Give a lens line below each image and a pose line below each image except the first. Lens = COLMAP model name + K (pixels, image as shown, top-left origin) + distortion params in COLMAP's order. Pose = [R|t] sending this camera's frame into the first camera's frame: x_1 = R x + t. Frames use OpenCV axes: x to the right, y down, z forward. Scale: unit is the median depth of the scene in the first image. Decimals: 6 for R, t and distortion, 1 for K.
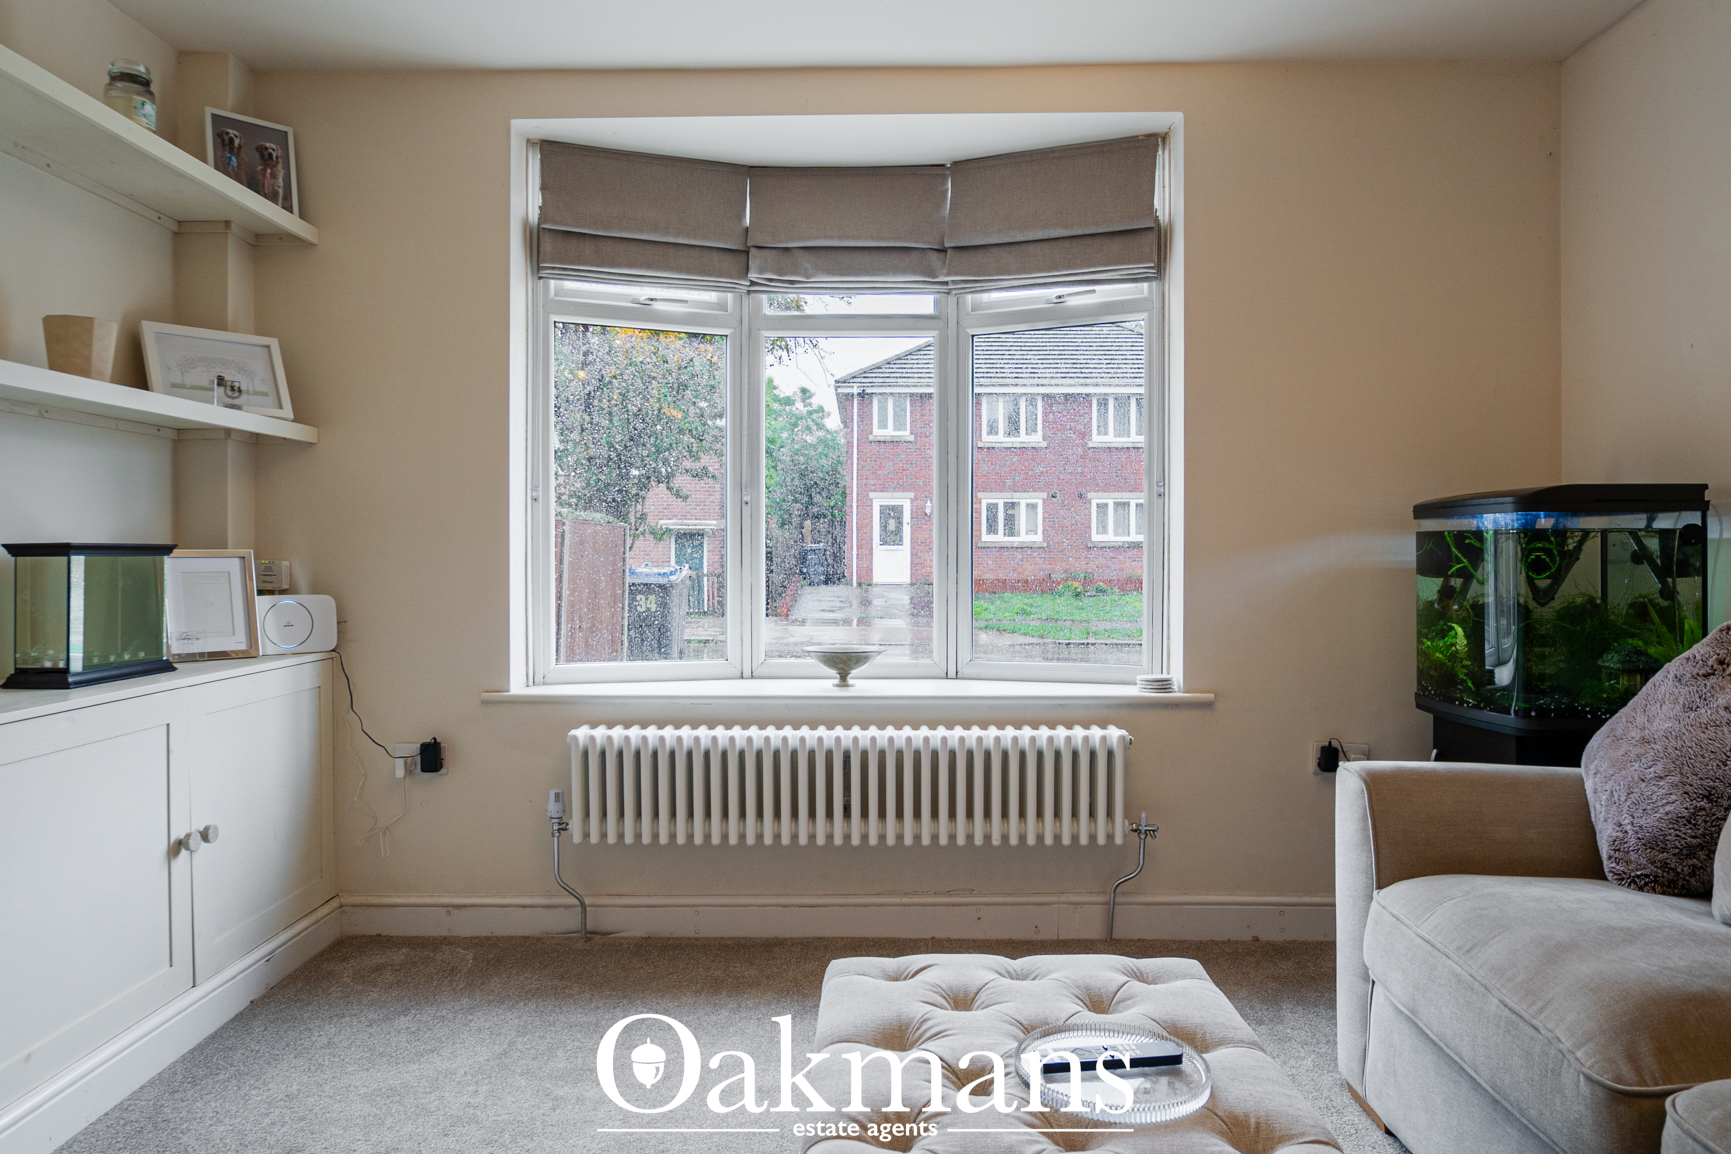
lens RADIAL K [[1129.6, 0, 858.4], [0, 1129.6, 565.5], [0, 0, 1]] dist [-0.020615, 0.000844]
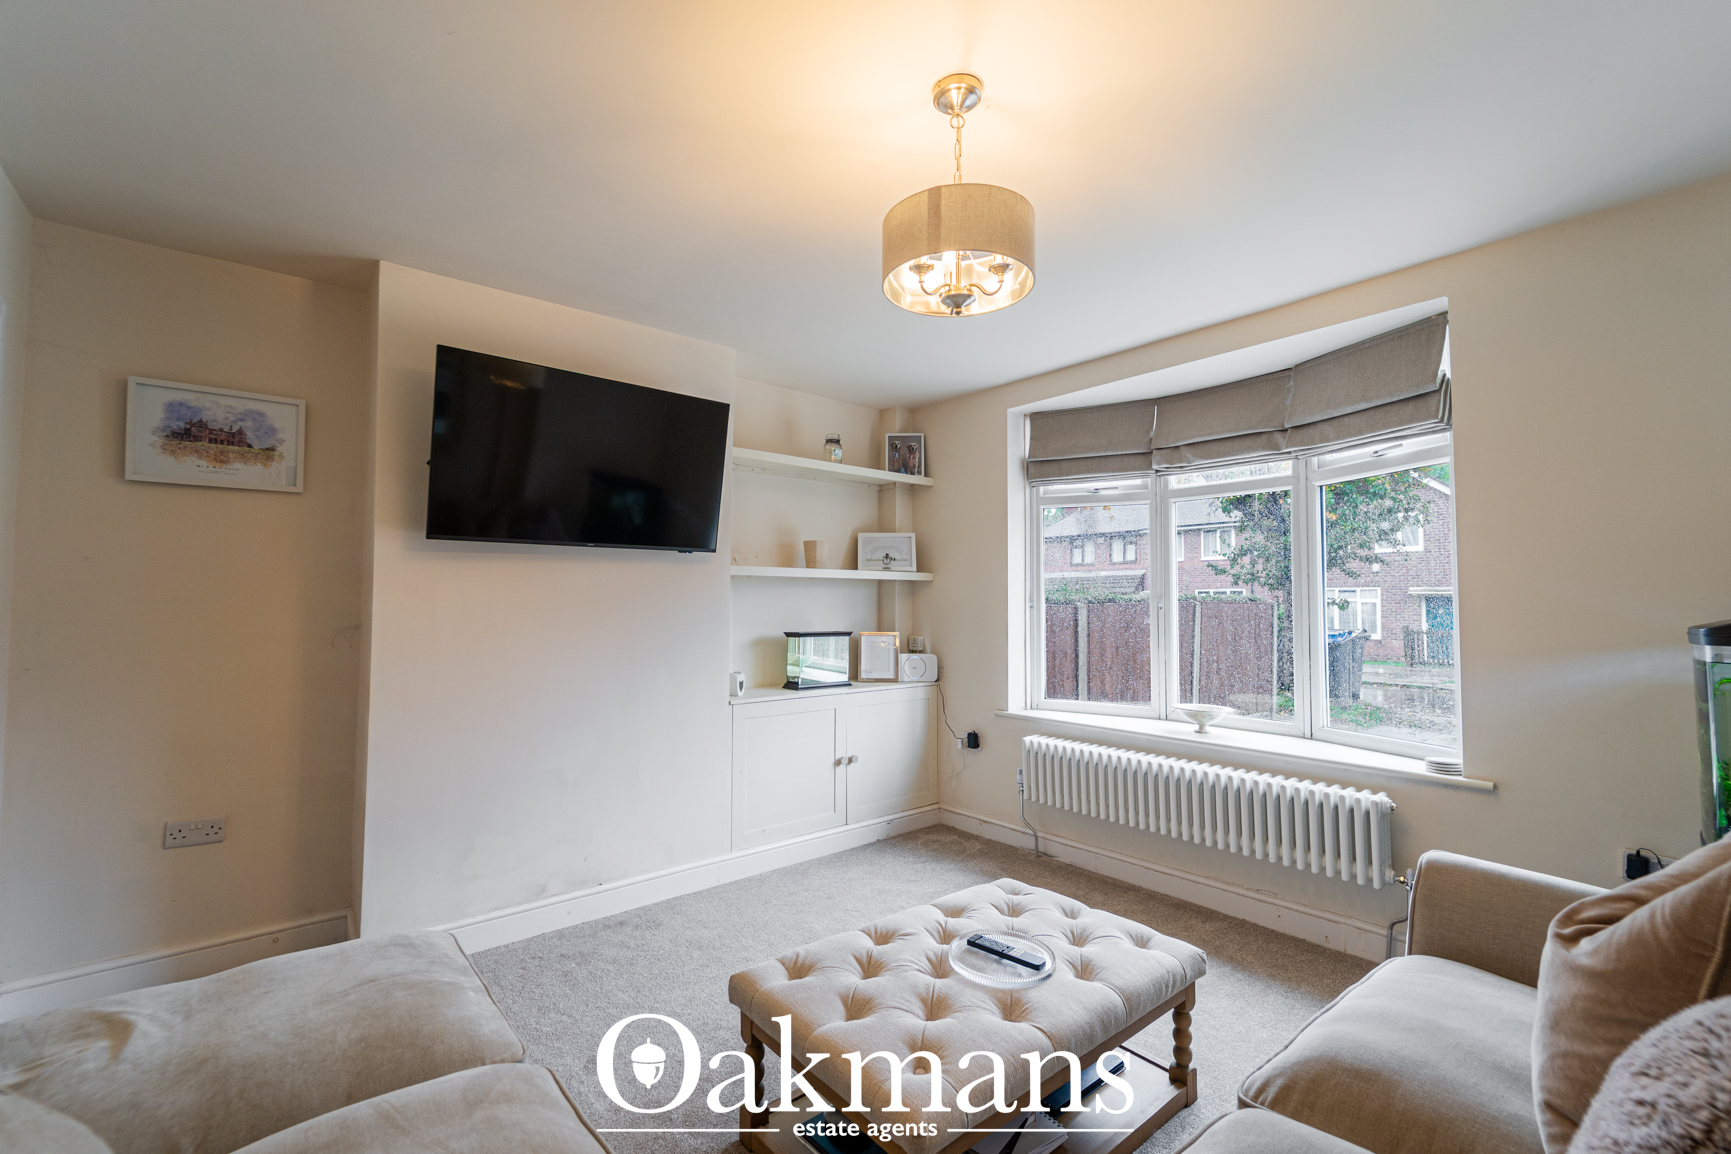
lens RADIAL K [[739.1, 0, 865.5], [0, 739.1, 577.0], [0, 0, 1]] dist [0.002699, -0.000013]
pose [[0.653641, -0.023513, -0.756440, 0.472485], [-0.015221, 0.998907, -0.044203, -0.053173], [0.756652, 0.040407, 0.652568, 0.010601]]
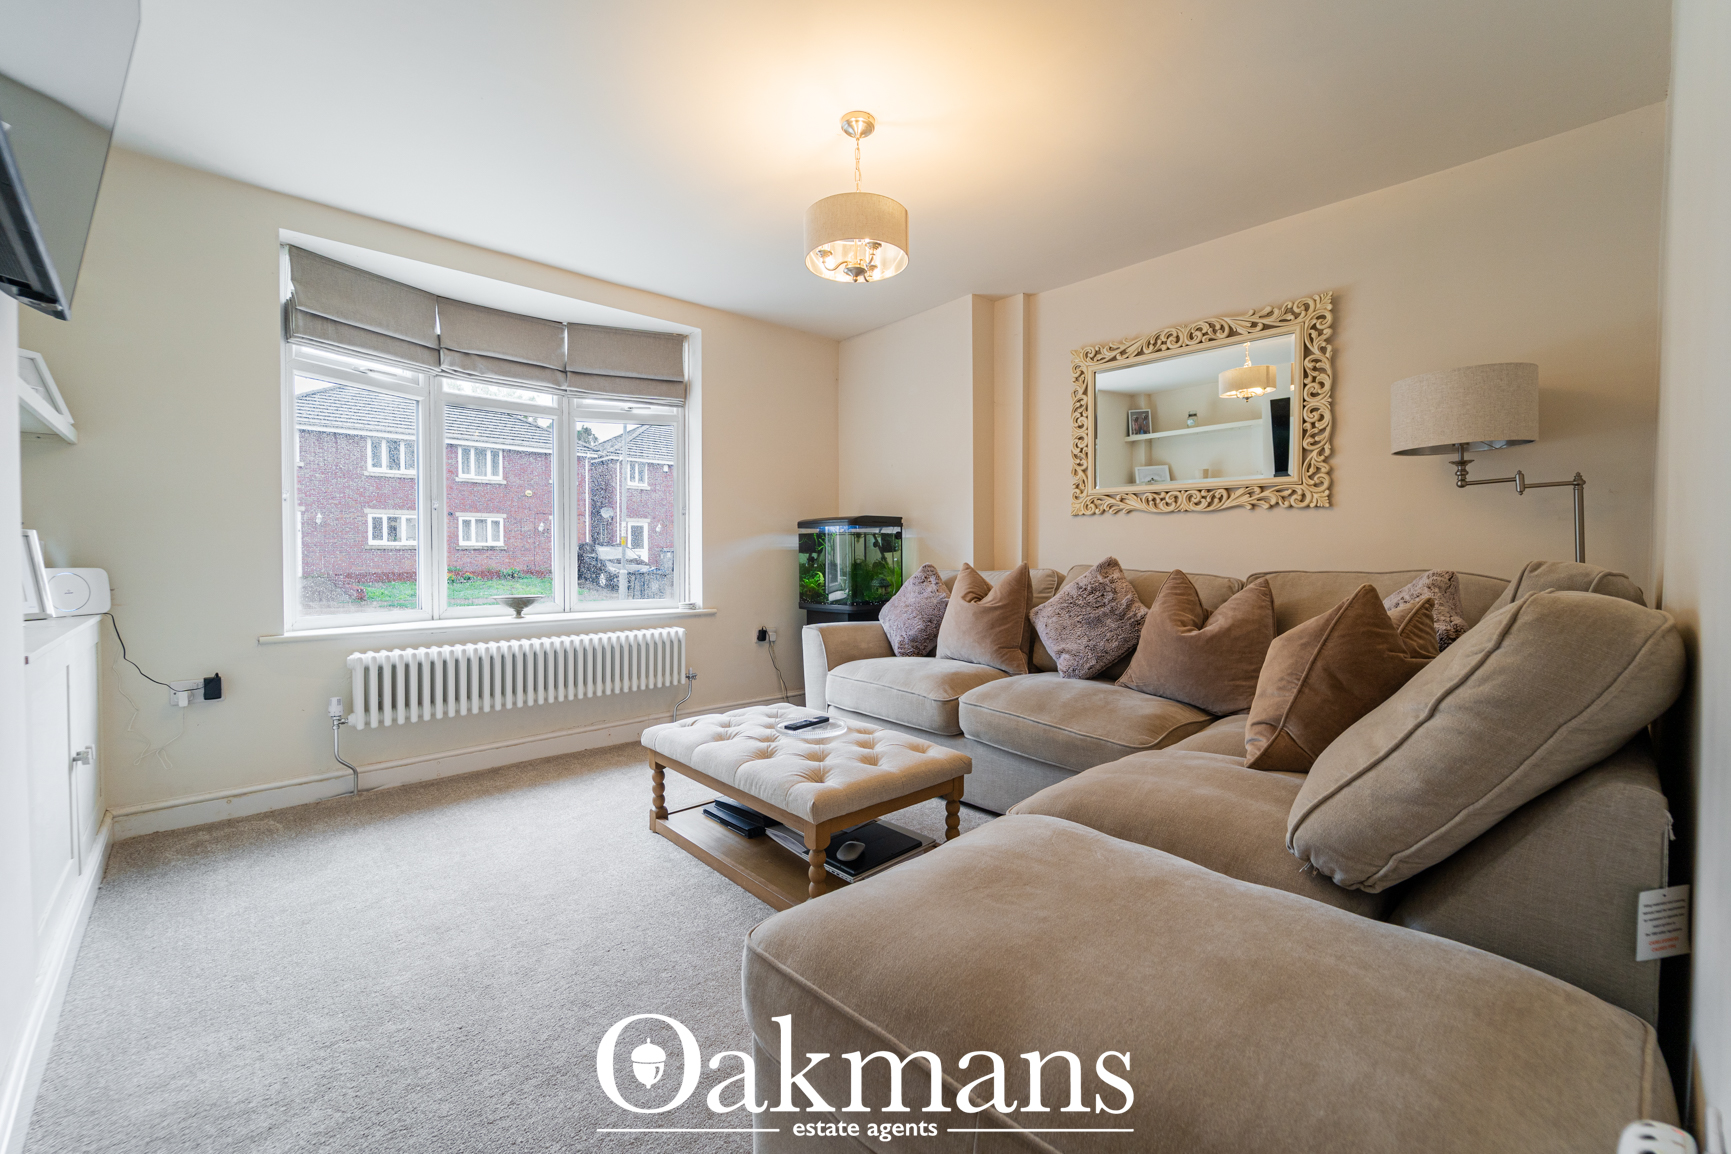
lens RADIAL K [[699.2, 0, 858.7], [0, 699.2, 570.2], [0, 0, 1]] dist [0.001380, -0.000831]
pose [[0.724388, -0.016281, 0.689200, -0.392473], [0.009426, 0.999862, 0.013712, 0.025527], [-0.689328, -0.003436, 0.724442, -0.133516]]
